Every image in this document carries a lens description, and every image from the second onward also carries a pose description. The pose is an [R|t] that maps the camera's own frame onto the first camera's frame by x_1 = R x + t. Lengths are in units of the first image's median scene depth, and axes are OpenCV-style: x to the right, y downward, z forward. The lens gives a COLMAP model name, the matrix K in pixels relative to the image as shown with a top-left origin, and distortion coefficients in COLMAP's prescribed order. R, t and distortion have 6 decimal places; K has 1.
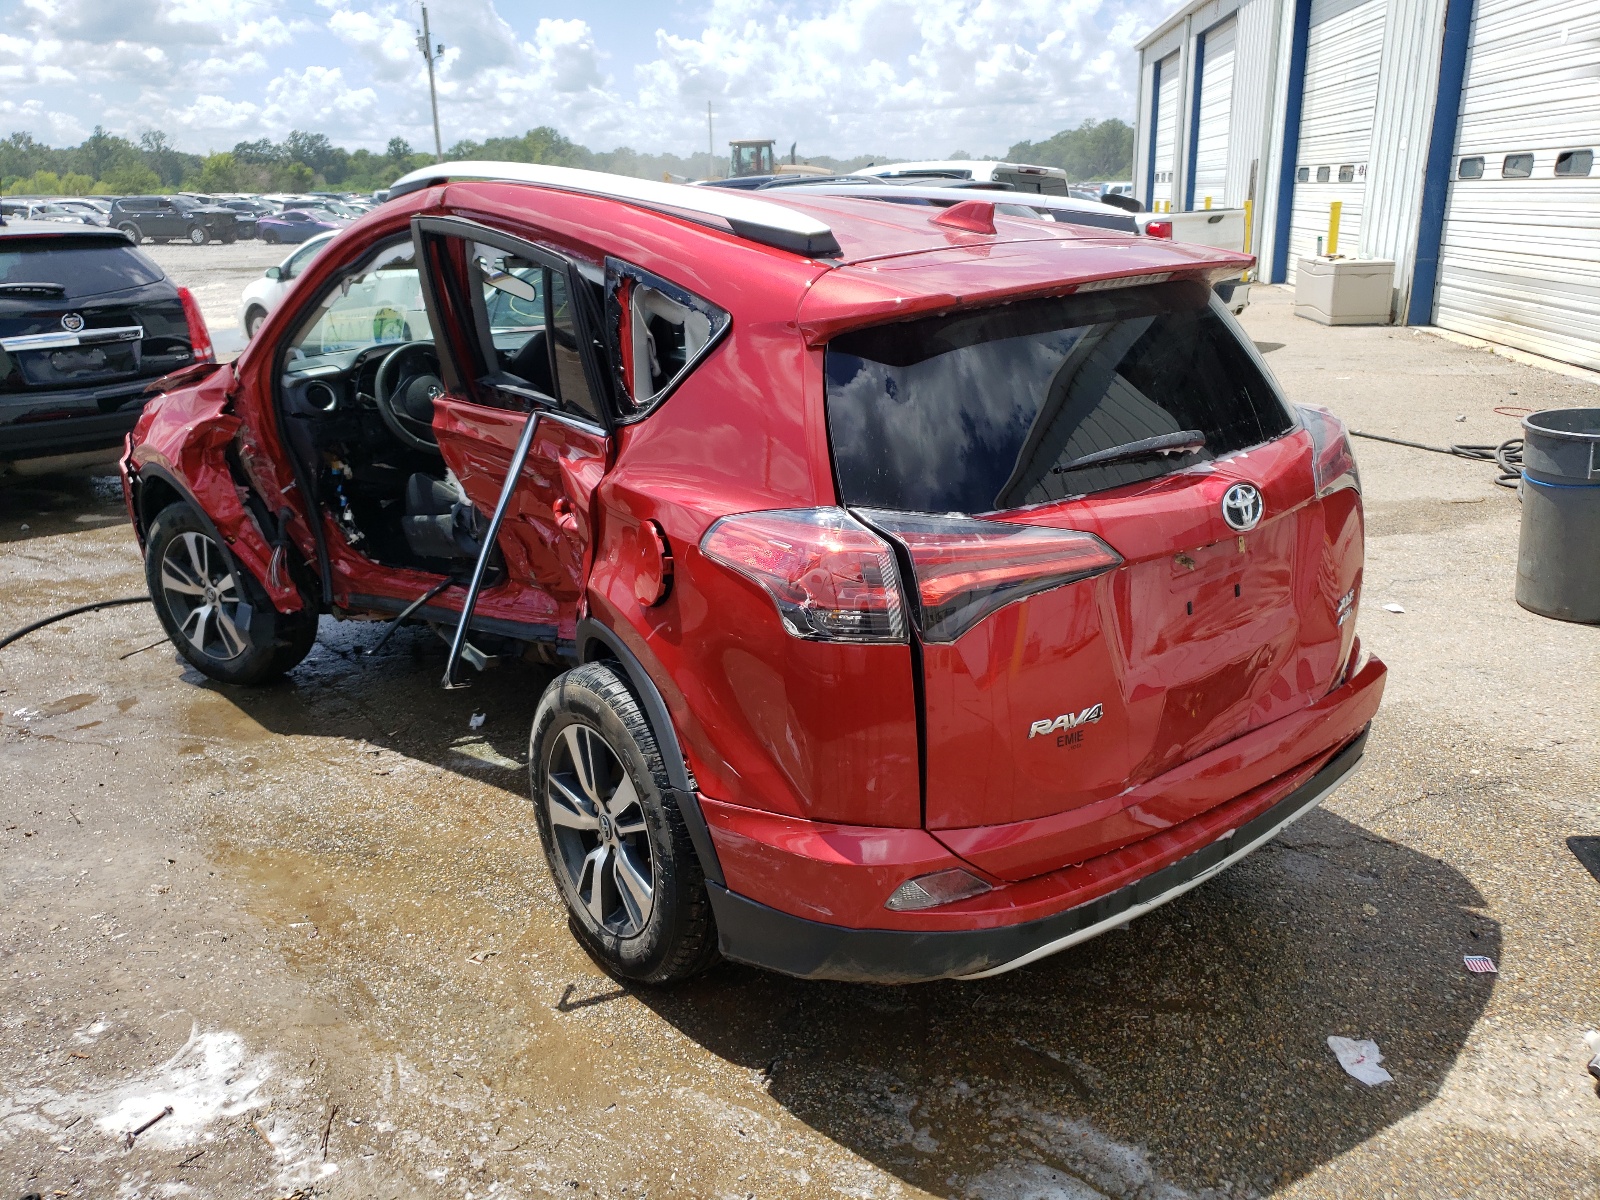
lens RADIAL K [[1217.2, 0, 793.9], [0, 1217.2, 598.5], [0, 0, 1]] dist [0.001713, 0.001718]
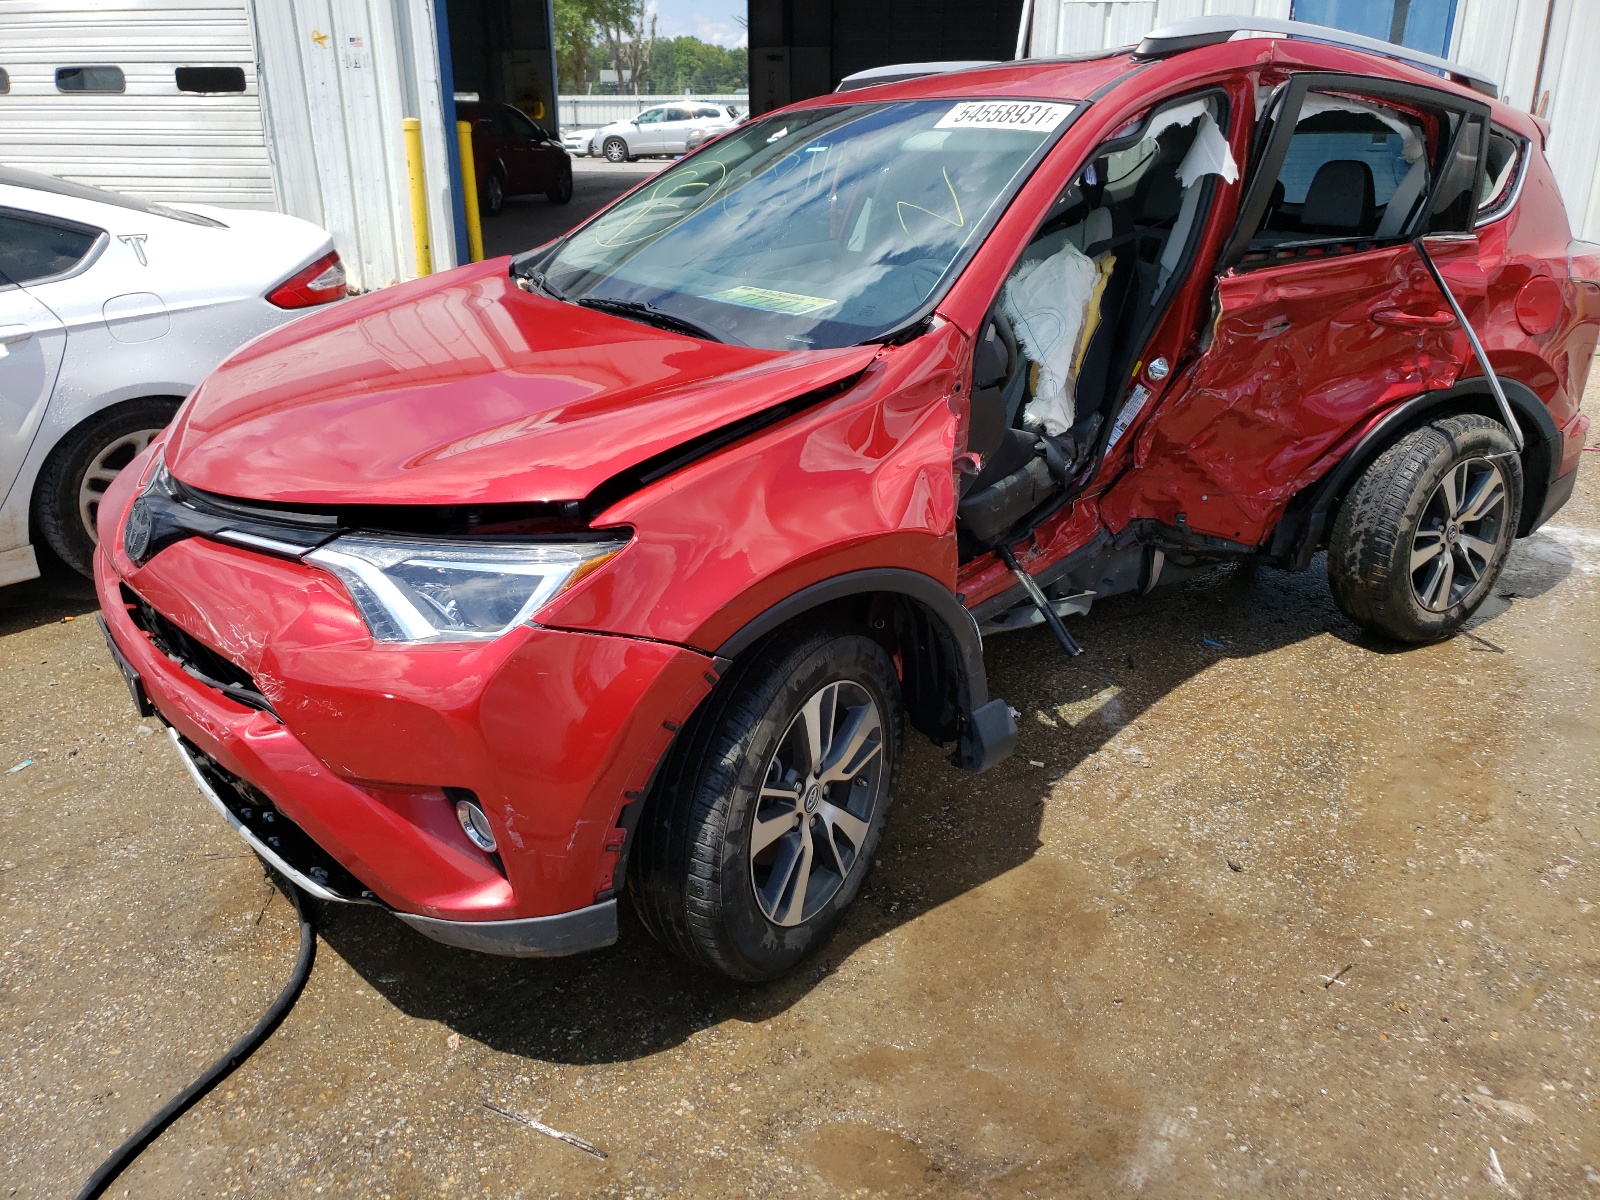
lens RADIAL K [[1217.2, 0, 793.9], [0, 1217.2, 598.5], [0, 0, 1]] dist [0.001713, 0.001718]
pose [[0.097226, -0.348333, 0.932315, -1.057247], [0.304887, 0.902141, 0.305265, -0.275480], [-0.947413, 0.254571, 0.193913, 0.990673]]
